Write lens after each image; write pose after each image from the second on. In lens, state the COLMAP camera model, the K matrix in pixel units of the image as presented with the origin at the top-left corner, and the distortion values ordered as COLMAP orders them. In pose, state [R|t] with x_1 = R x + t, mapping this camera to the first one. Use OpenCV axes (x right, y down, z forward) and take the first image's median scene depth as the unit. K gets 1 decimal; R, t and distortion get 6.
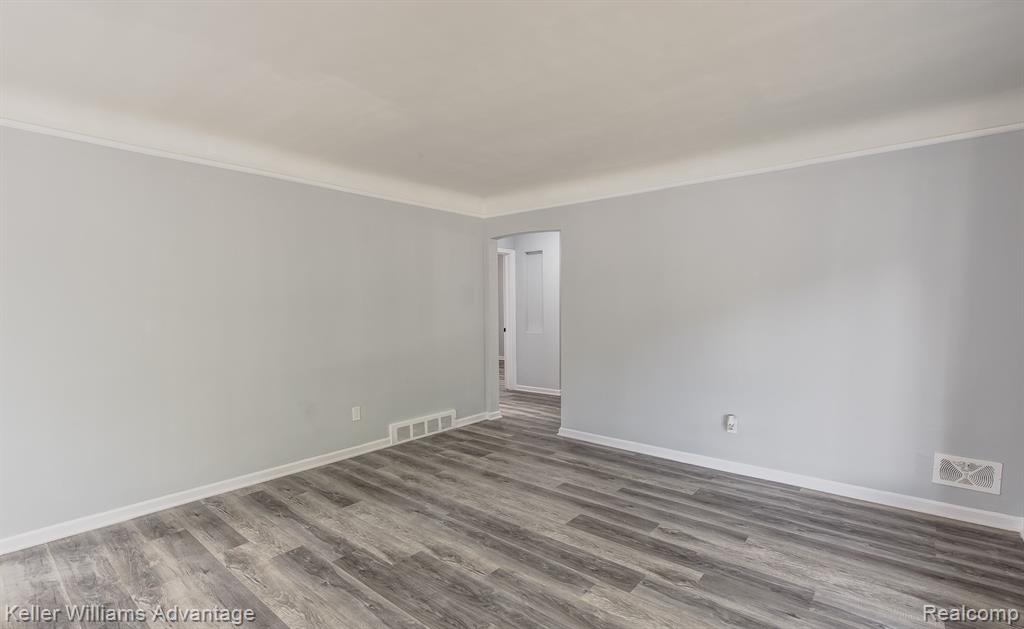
lens RADIAL K [[477.7, 0, 509.5], [0, 477.7, 340.7], [0, 0, 1]] dist [-0.001656, -0.000757]
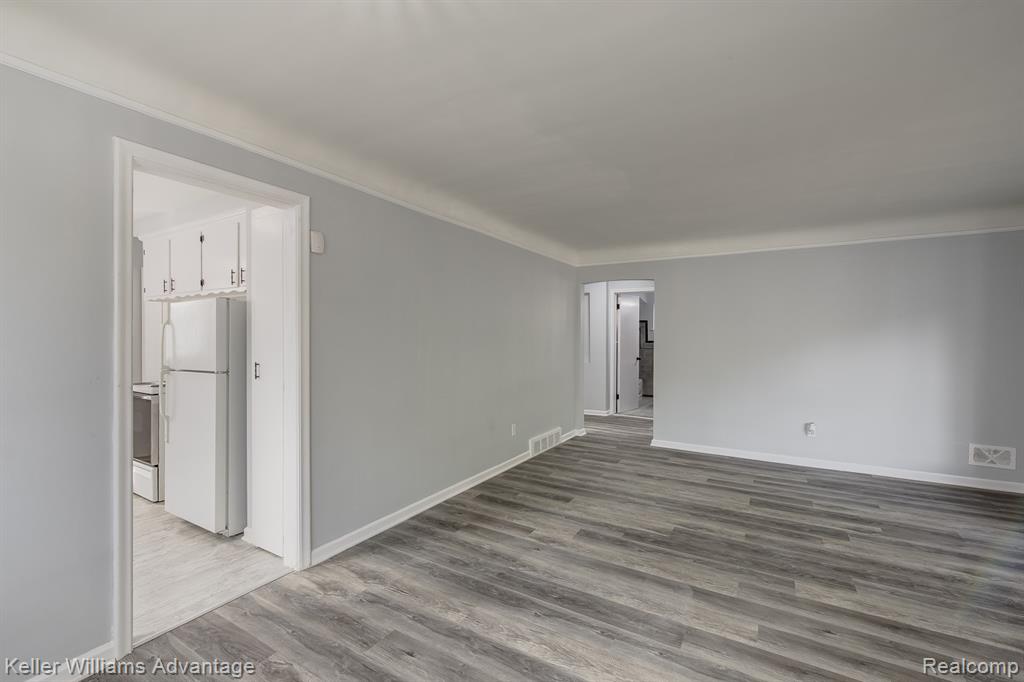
lens RADIAL K [[454.1, 0, 513.6], [0, 454.1, 334.1], [0, 0, 1]] dist [-0.001161, -0.000484]
pose [[0.986840, 0.012285, 0.161235, -0.695738], [0.001299, 0.996475, -0.083878, 0.018755], [-0.161698, 0.082984, 0.983345, -0.155278]]
